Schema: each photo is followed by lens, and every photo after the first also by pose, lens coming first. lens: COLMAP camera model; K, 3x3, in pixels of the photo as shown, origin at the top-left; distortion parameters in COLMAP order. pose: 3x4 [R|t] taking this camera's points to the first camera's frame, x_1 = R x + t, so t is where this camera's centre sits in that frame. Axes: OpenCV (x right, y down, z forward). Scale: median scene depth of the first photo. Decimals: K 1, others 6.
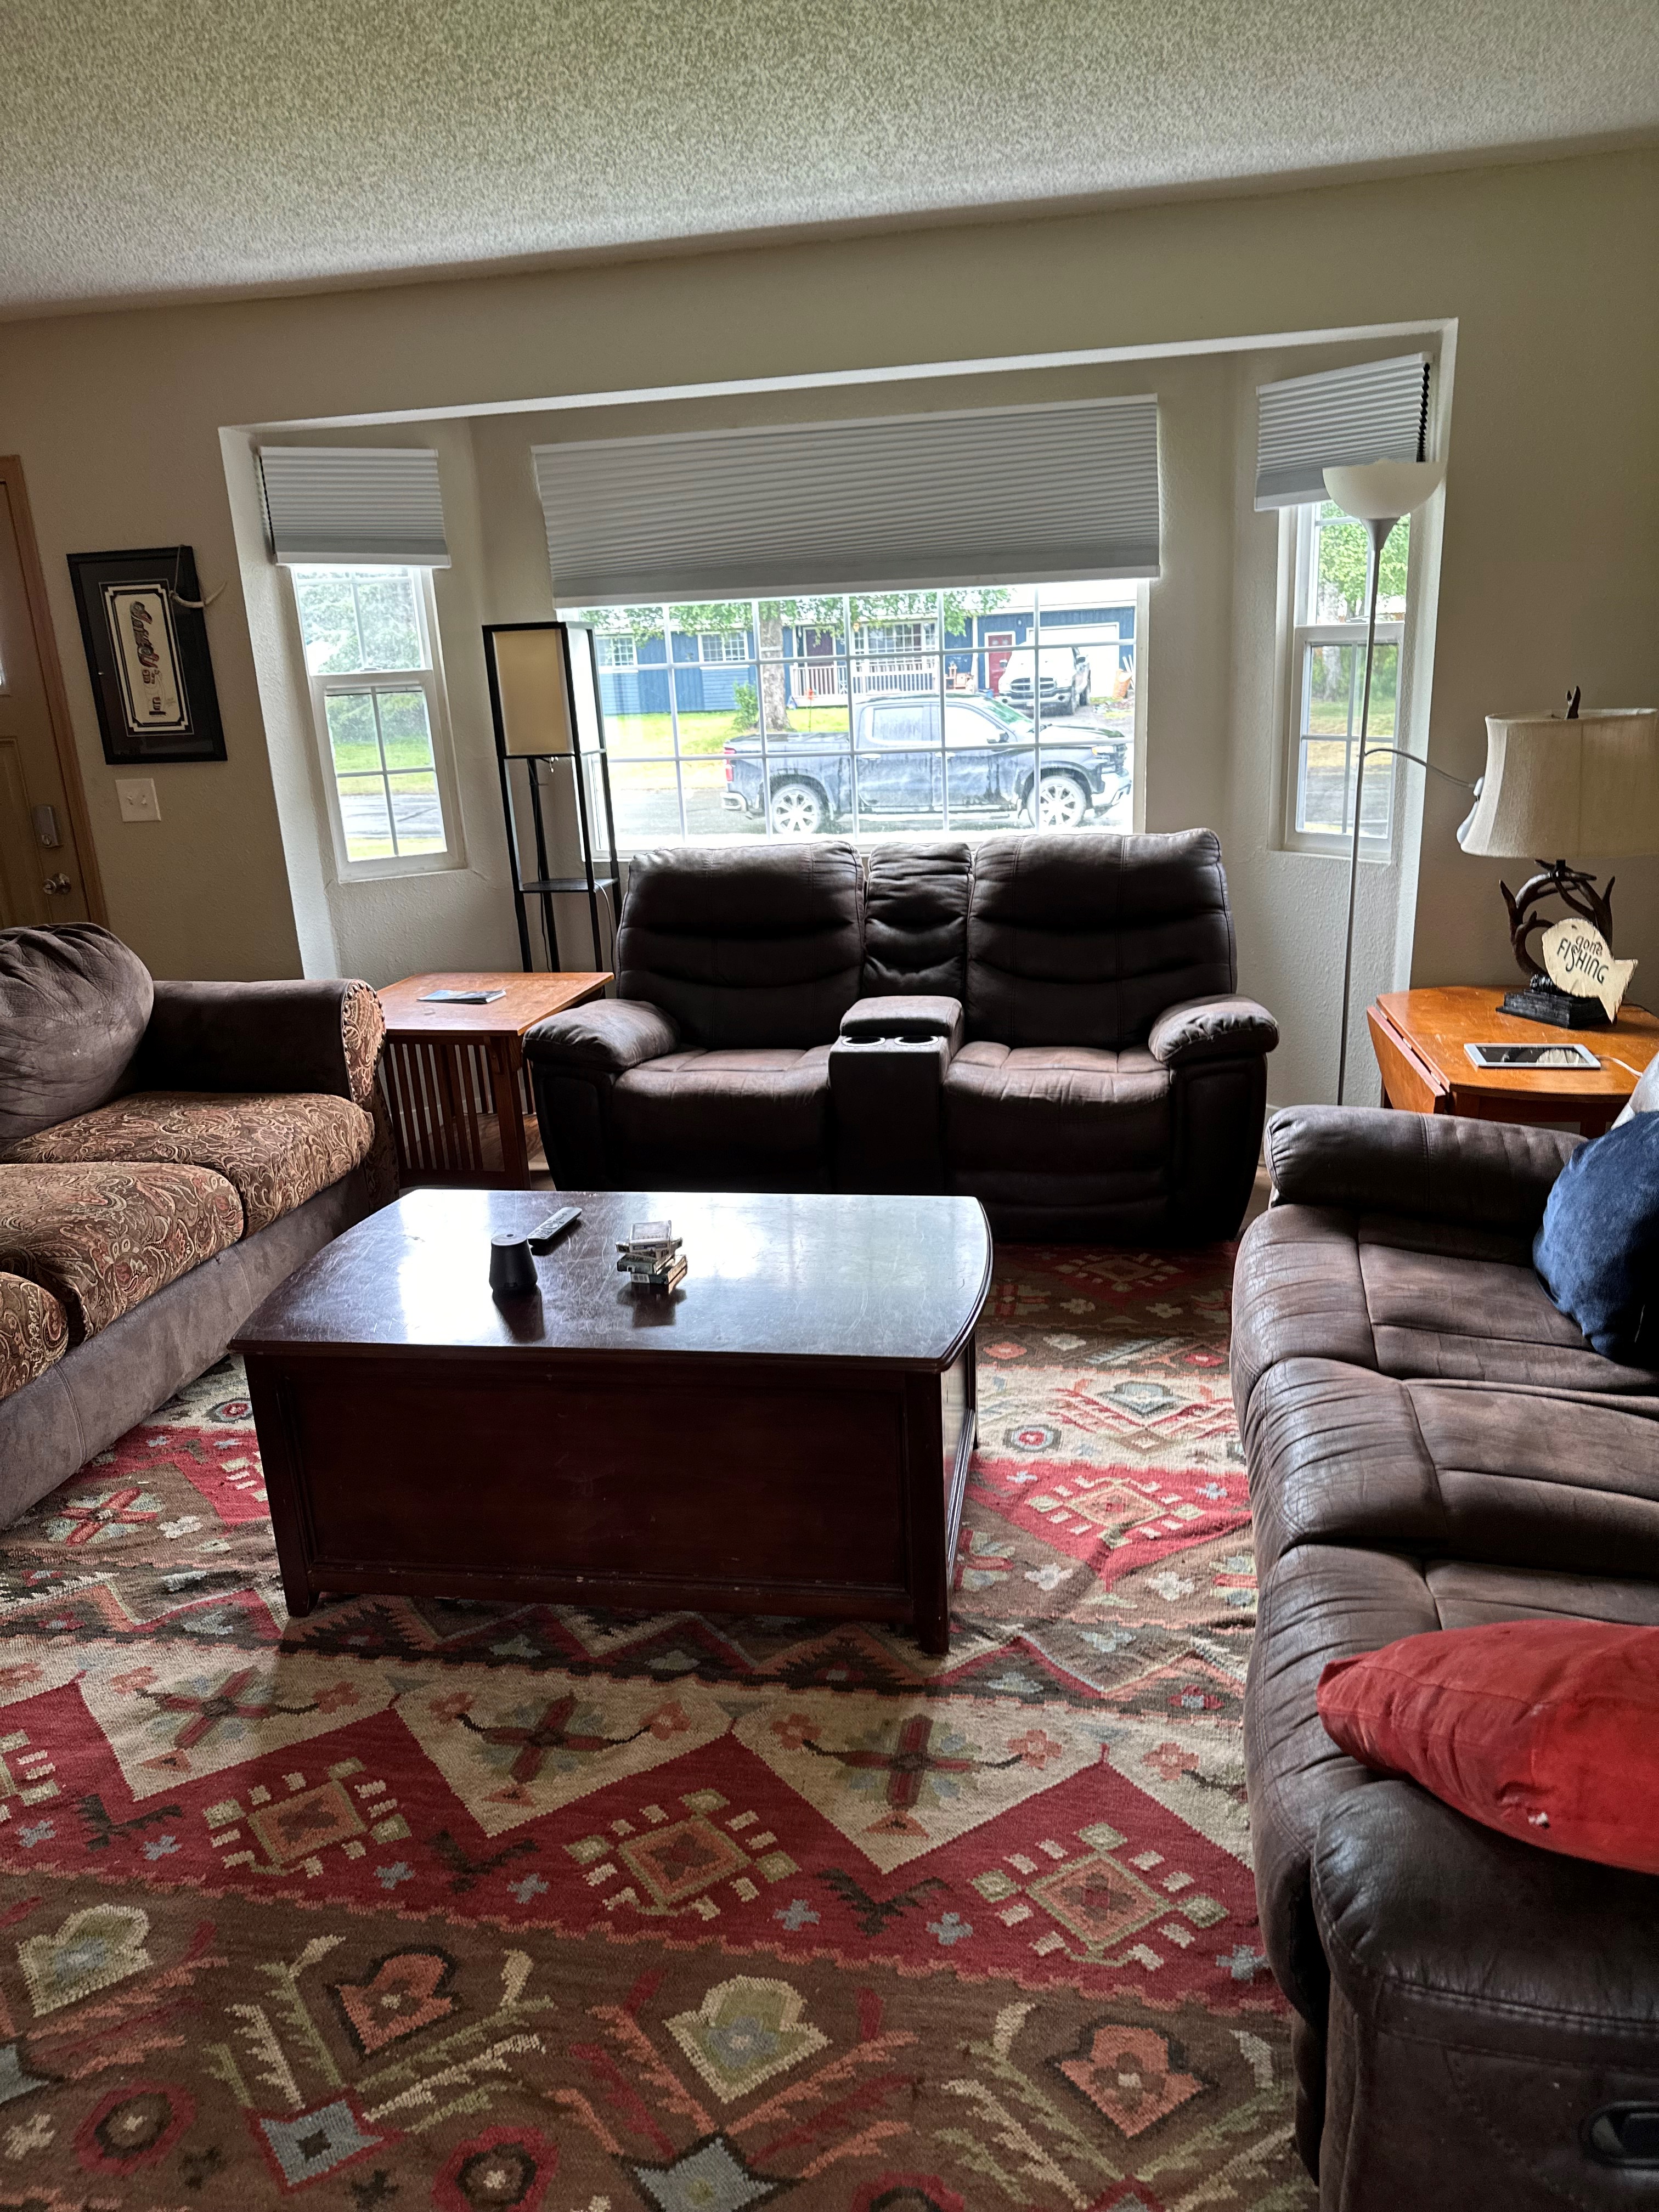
lens RADIAL K [[1539.8, 0, 814.6], [0, 1539.8, 1114.8], [0, 0, 1]] dist [0.050032, -0.060823]
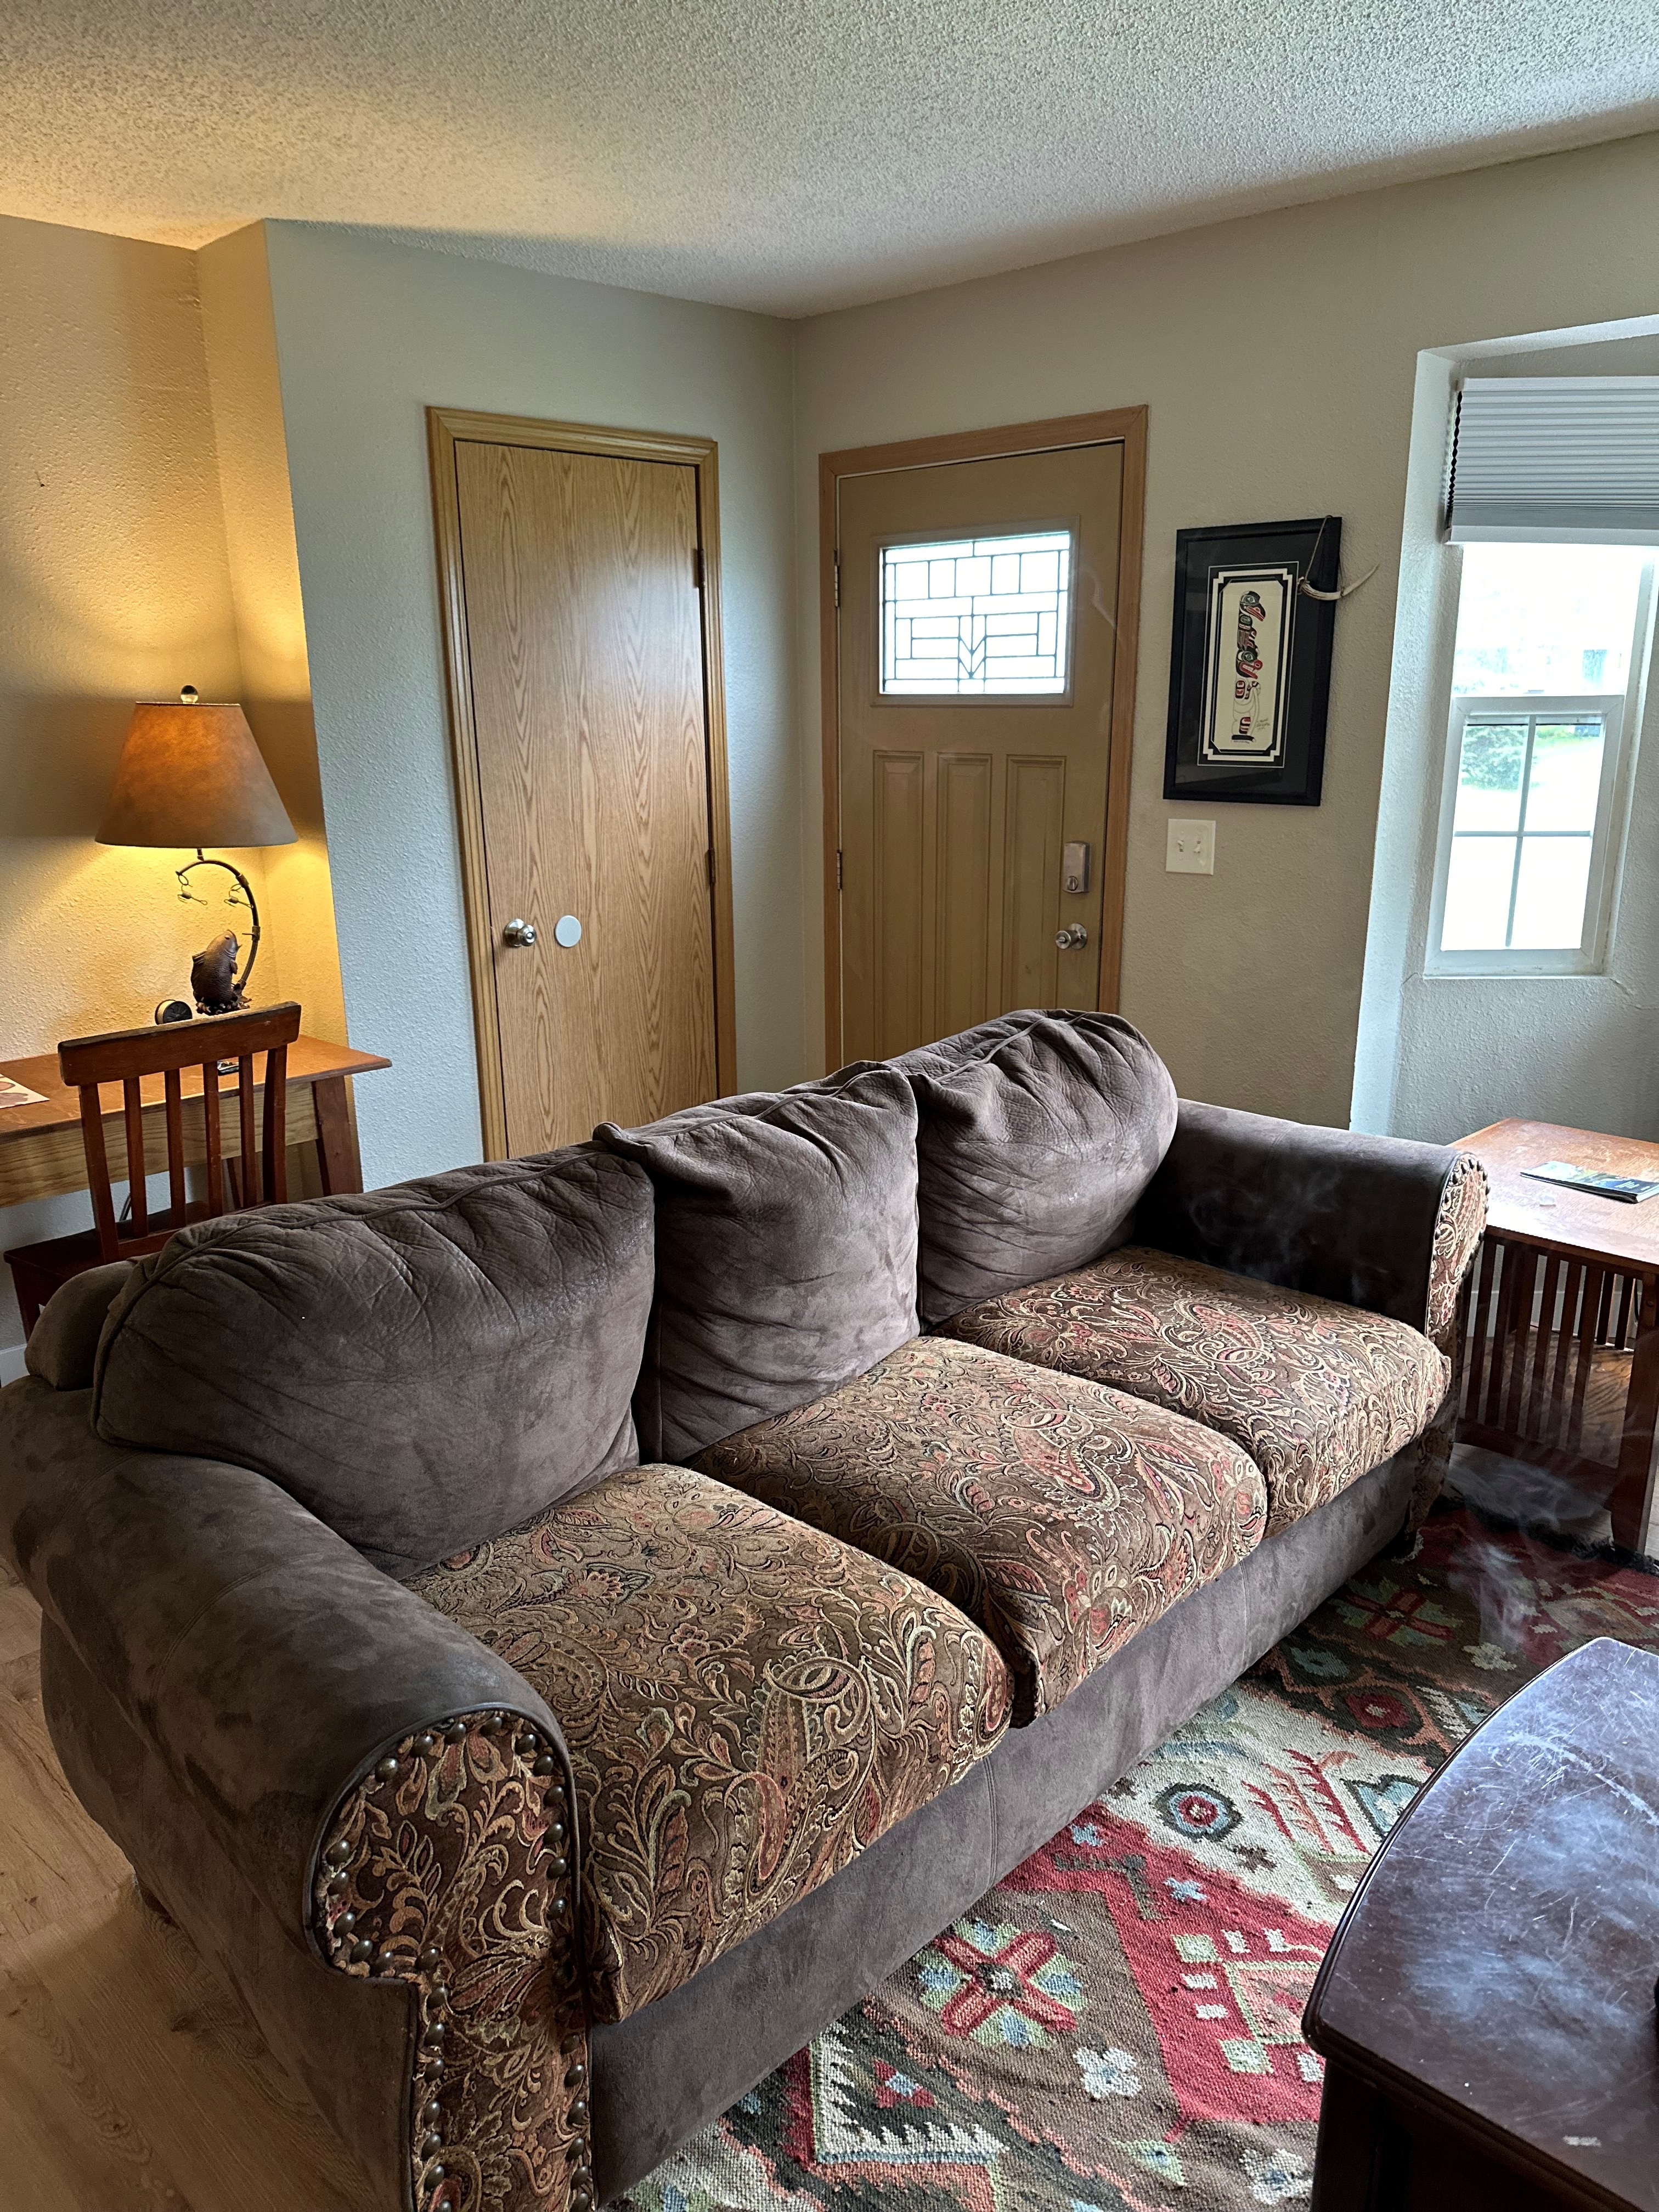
lens RADIAL K [[1539.8, 0, 823.7], [0, 1539.8, 1080.4], [0, 0, 1]] dist [0.050032, -0.060823]
pose [[0.834308, 0.181916, -0.520421, -0.201621], [-0.194199, 0.980460, 0.031397, -0.092686], [0.515963, 0.074870, 0.853333, 0.308564]]
